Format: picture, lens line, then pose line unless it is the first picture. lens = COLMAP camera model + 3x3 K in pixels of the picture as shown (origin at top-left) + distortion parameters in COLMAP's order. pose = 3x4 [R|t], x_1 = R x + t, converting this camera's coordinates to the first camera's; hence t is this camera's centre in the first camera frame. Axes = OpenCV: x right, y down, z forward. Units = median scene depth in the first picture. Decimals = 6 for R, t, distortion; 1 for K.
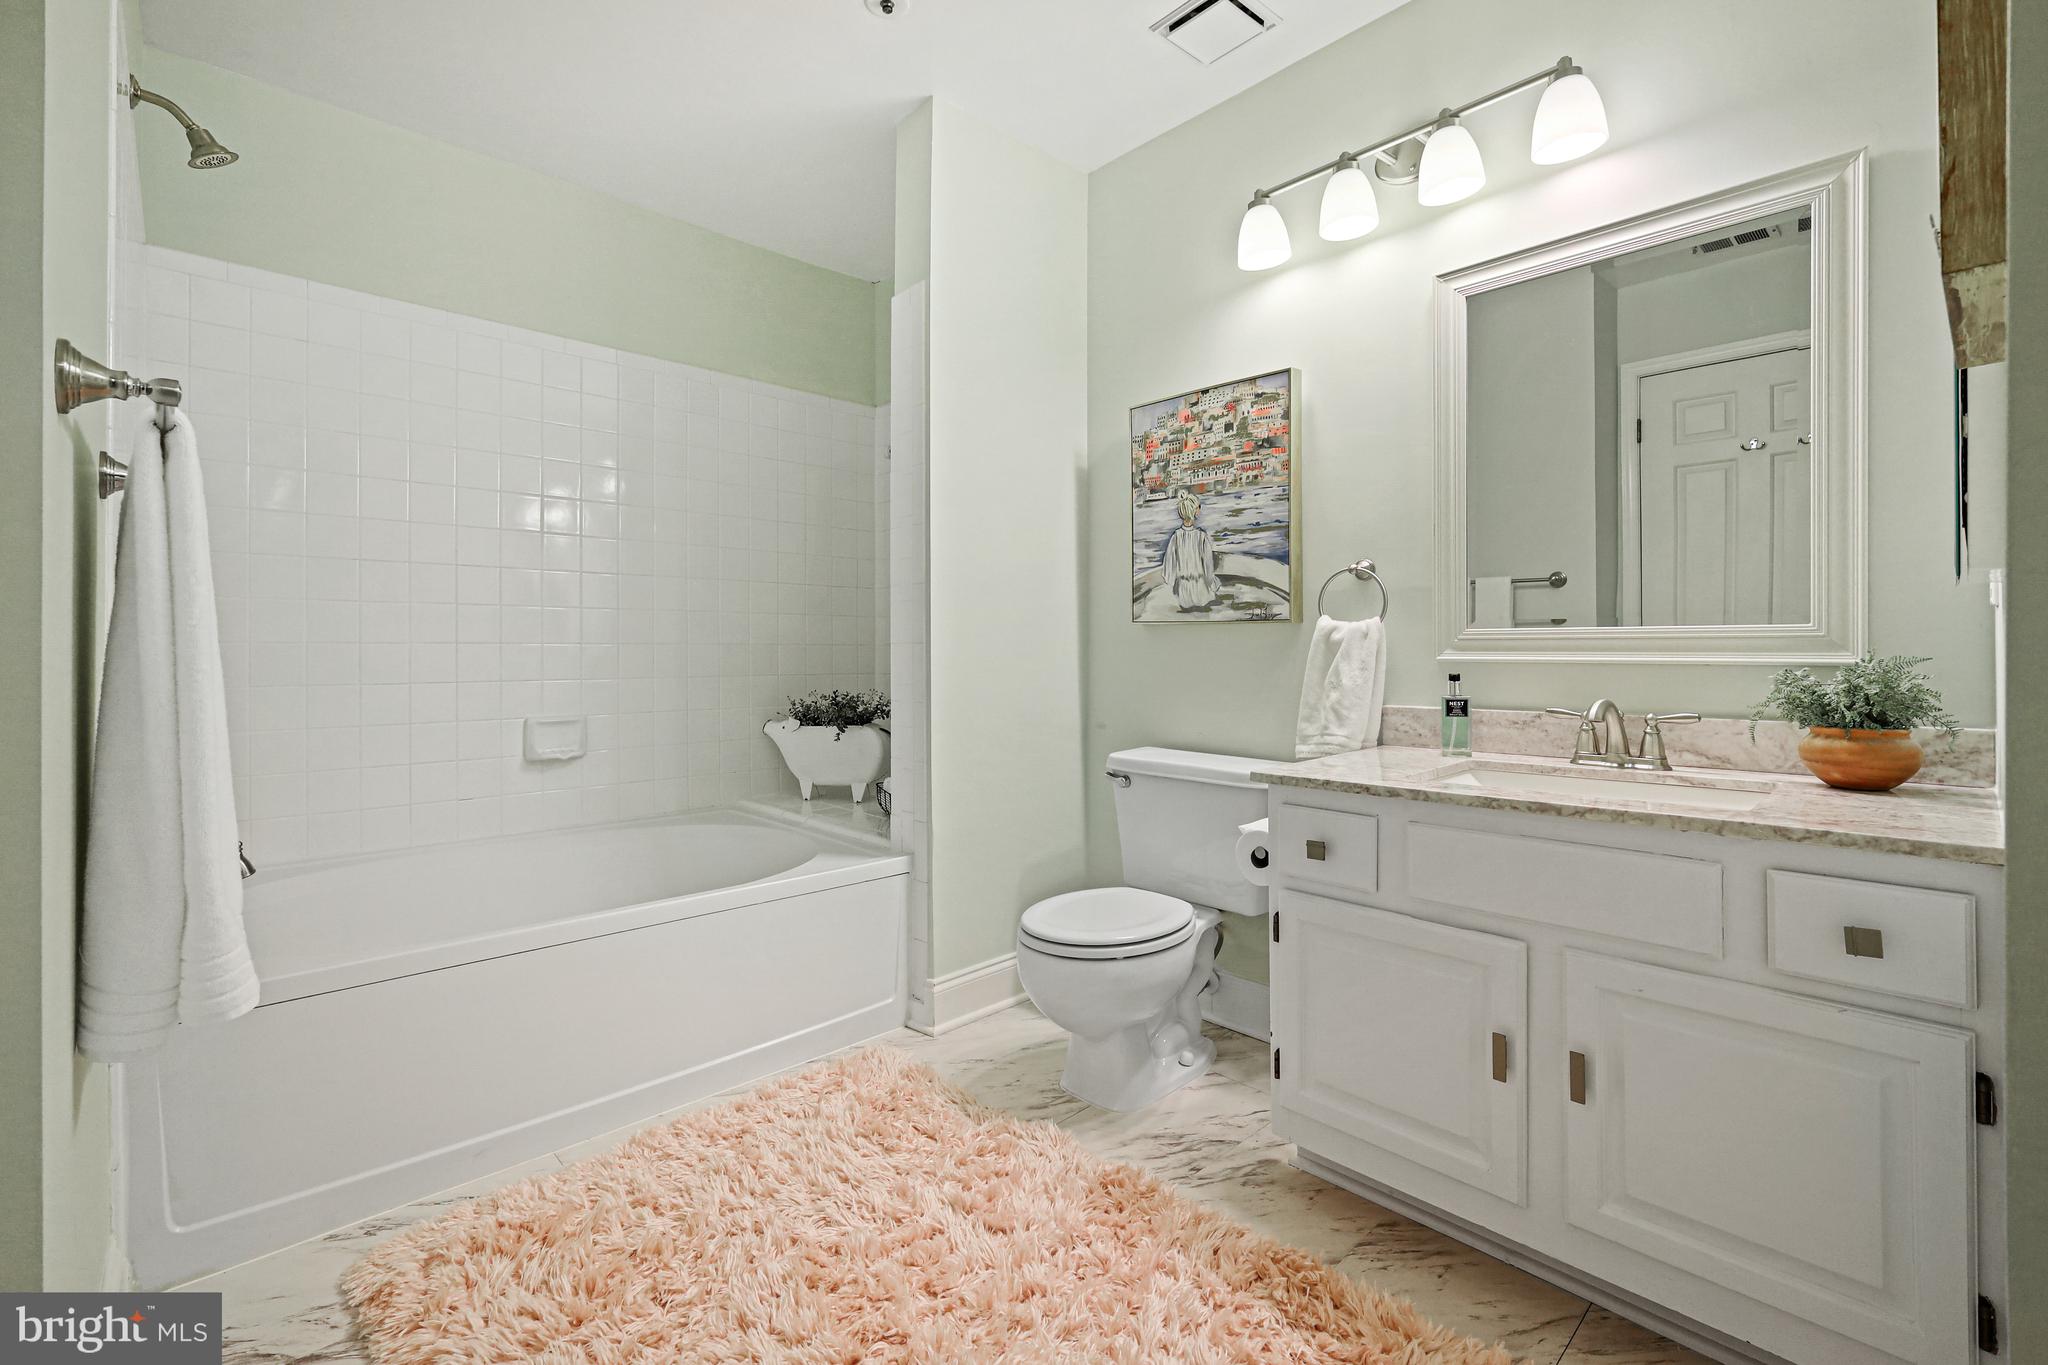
lens RADIAL K [[897.5, 0, 1023.2], [0, 897.5, 674.9], [0, 0, 1]] dist [0.003352, 0.000415]
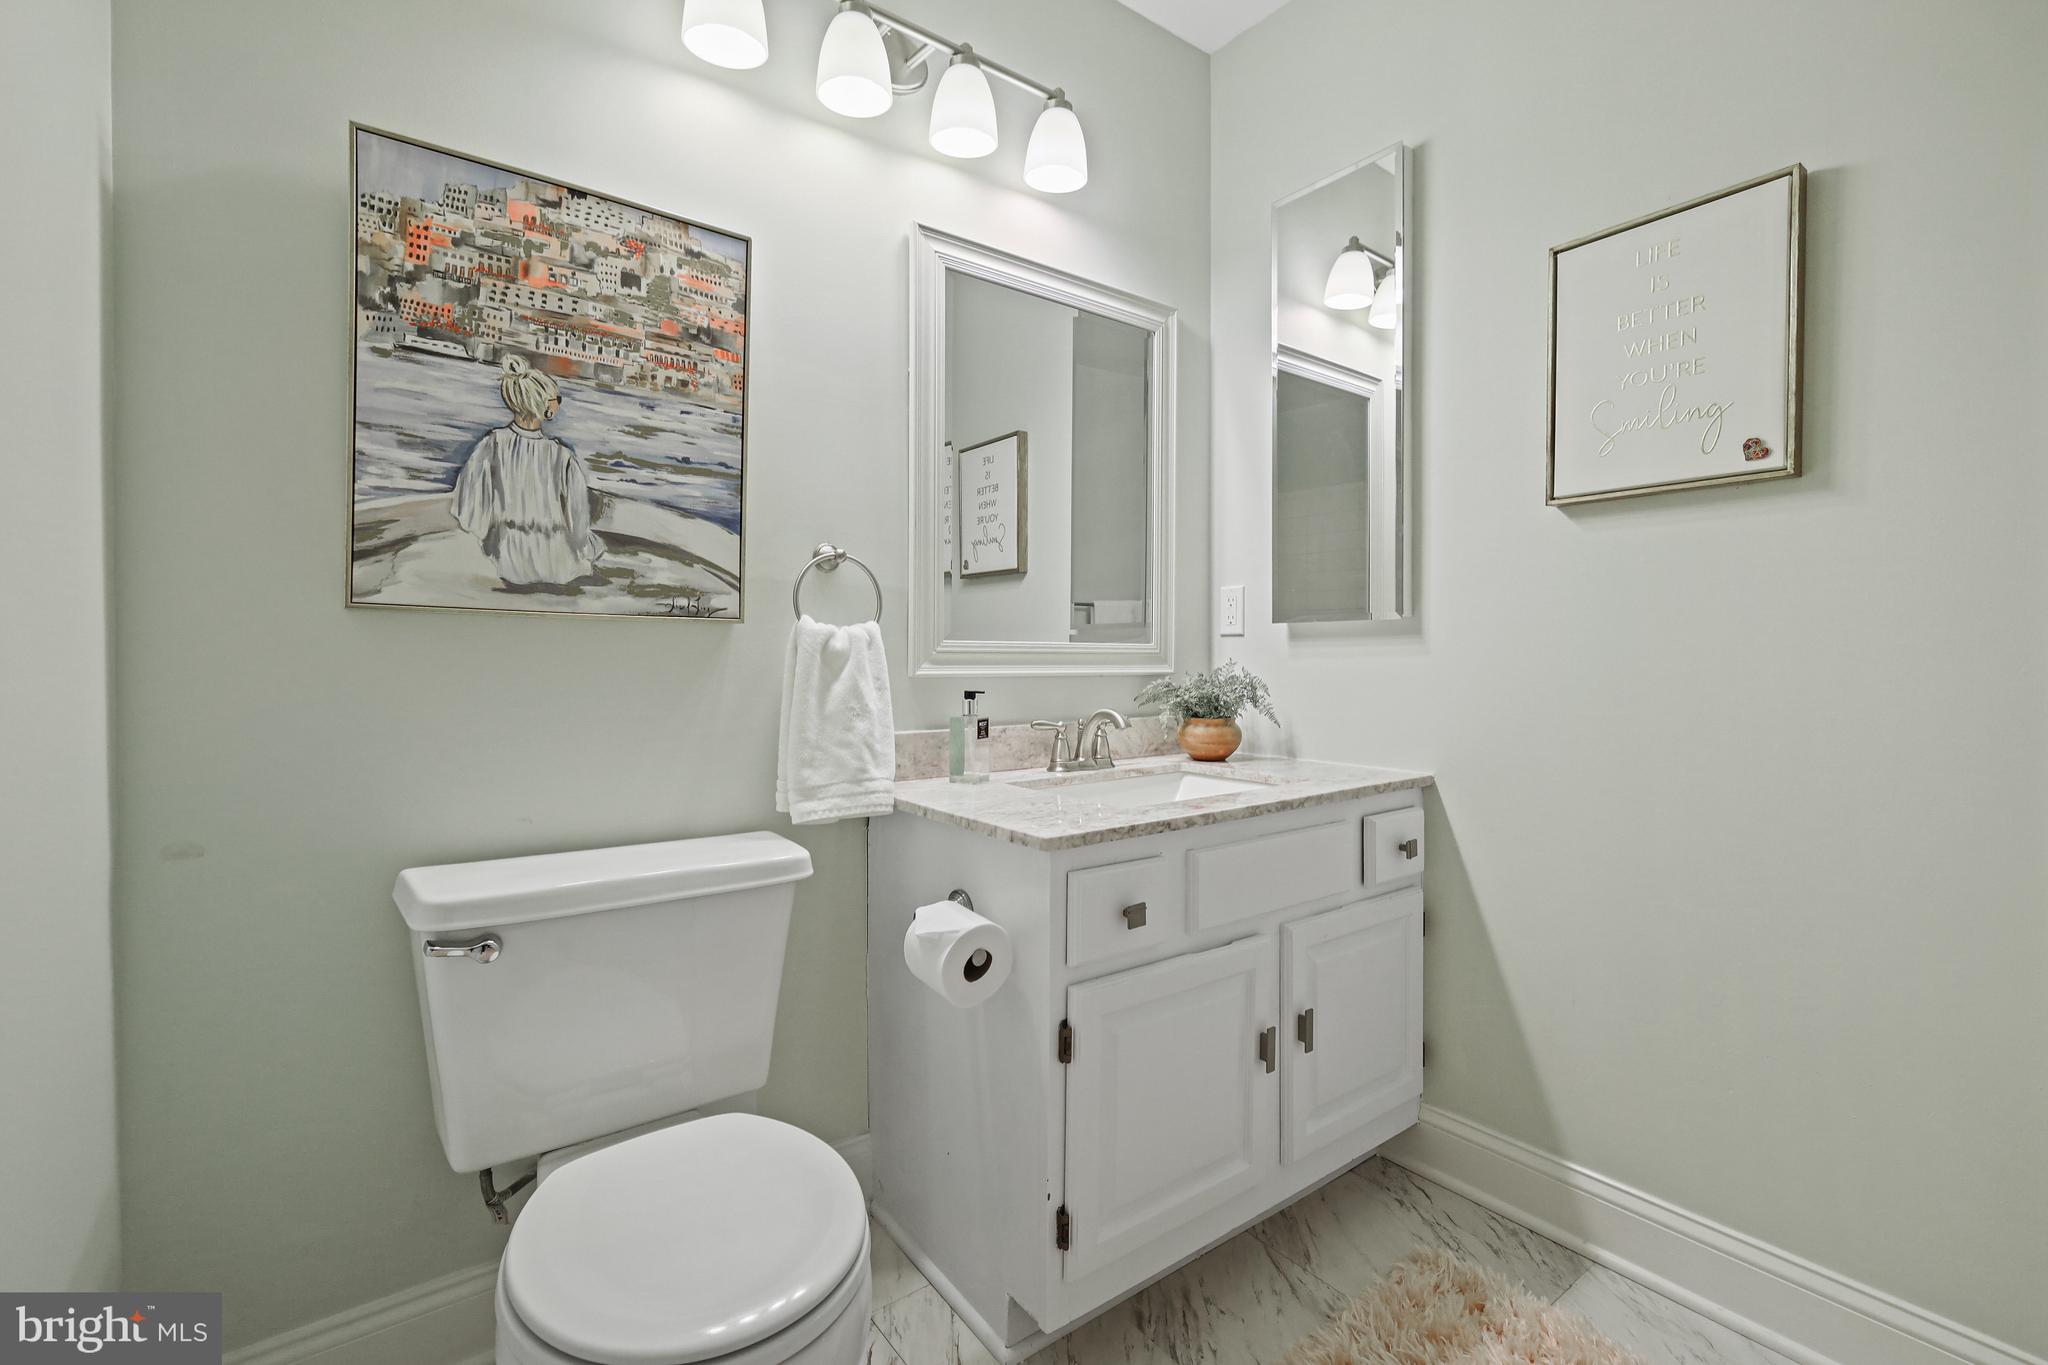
lens RADIAL K [[897.5, 0, 1023.2], [0, 897.5, 674.9], [0, 0, 1]] dist [0.003352, 0.000415]
pose [[0.111022, -0.014751, 0.993708, -0.320792], [0.029193, 0.999507, 0.011576, -0.020390], [-0.993389, 0.027725, 0.111398, 0.685735]]
